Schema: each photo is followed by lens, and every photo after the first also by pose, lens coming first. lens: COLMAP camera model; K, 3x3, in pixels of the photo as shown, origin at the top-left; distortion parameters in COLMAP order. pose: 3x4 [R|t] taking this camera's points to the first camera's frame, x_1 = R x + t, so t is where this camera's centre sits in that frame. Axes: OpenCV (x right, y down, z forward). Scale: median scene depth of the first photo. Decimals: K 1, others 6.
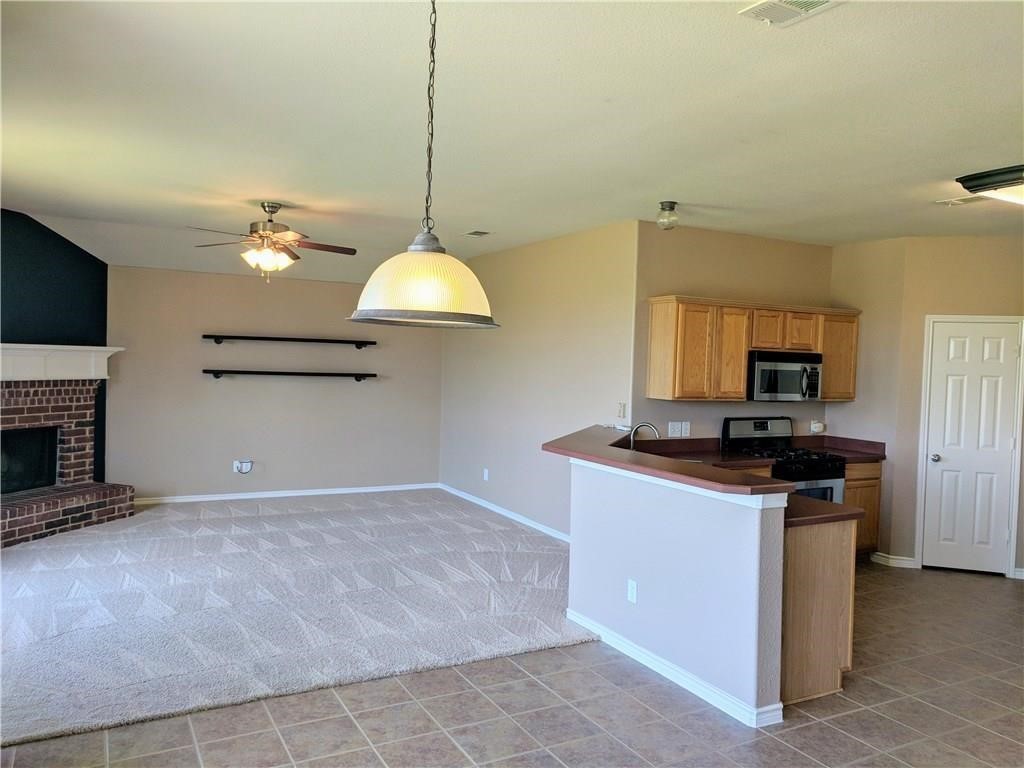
lens RADIAL K [[778.6, 0, 514.8], [0, 778.6, 383.8], [0, 0, 1]] dist [0.004305, 0.000908]
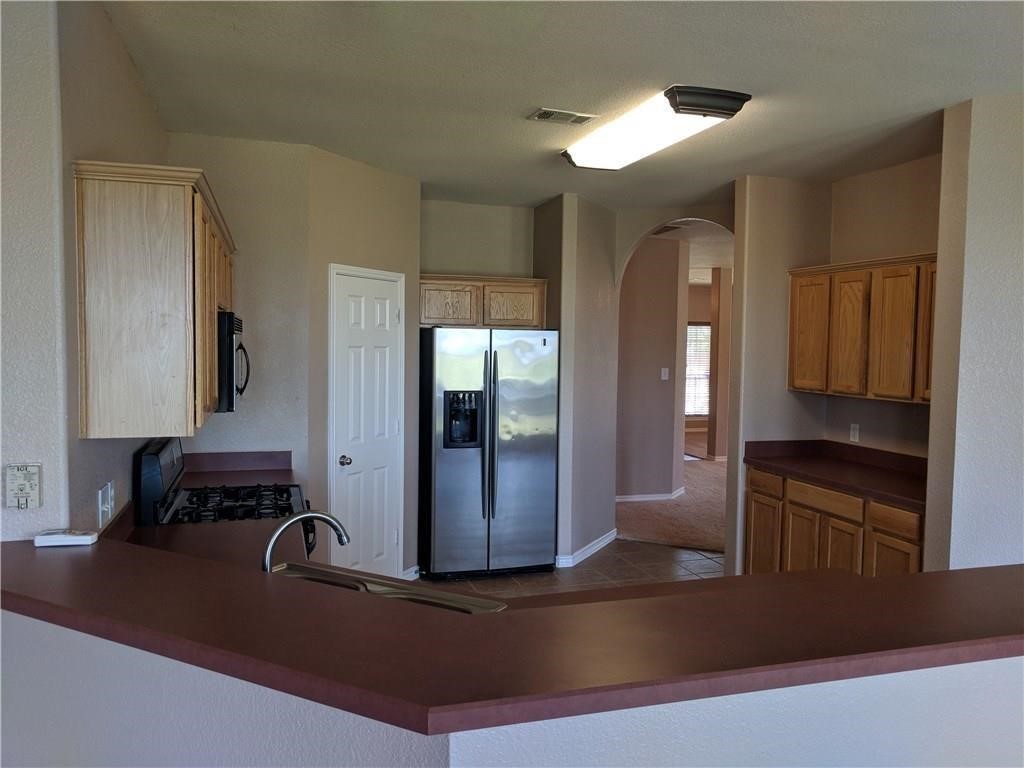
lens RADIAL K [[773.7, 0, 515.9], [0, 773.7, 386.8], [0, 0, 1]] dist [0.005940, -0.001265]
pose [[0.190739, -0.081813, 0.978226, -0.140159], [0.022398, 0.996624, 0.078984, -0.028572], [-0.981385, 0.006845, 0.191928, 0.703018]]
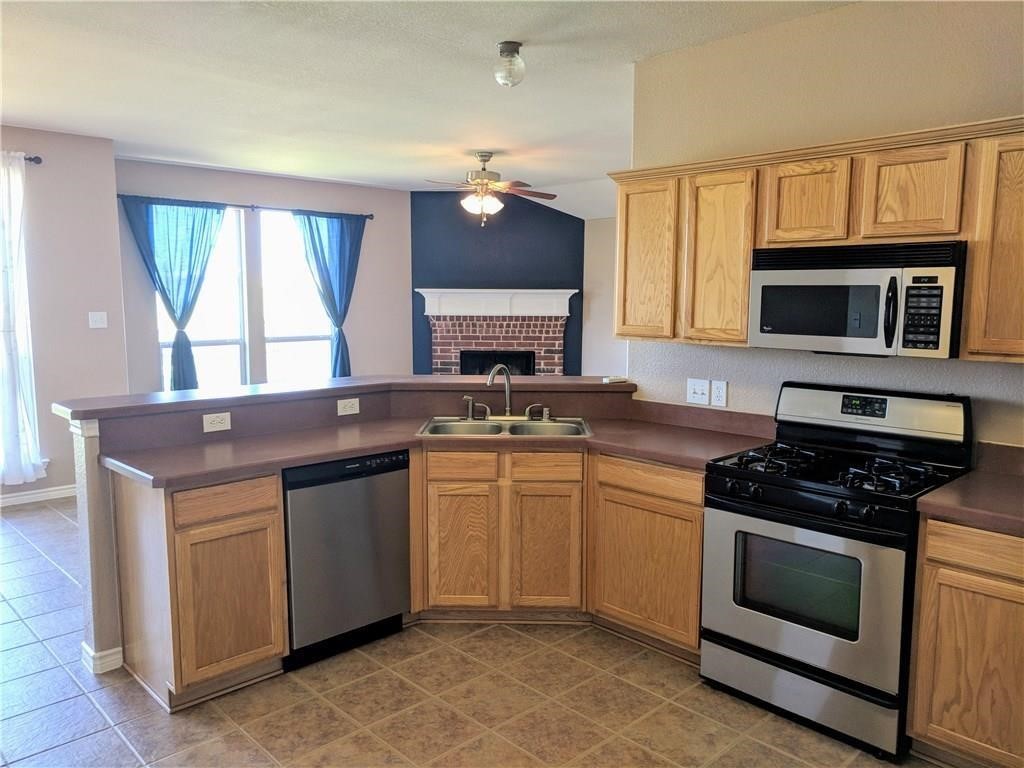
lens RADIAL K [[773.7, 0, 515.9], [0, 773.7, 386.8], [0, 0, 1]] dist [0.005940, -0.001265]
pose [[0.270872, 0.084653, -0.958886, 0.734359], [-0.025914, 0.996406, 0.080645, 0.010082], [0.962267, 0.003004, 0.272092, 0.688583]]
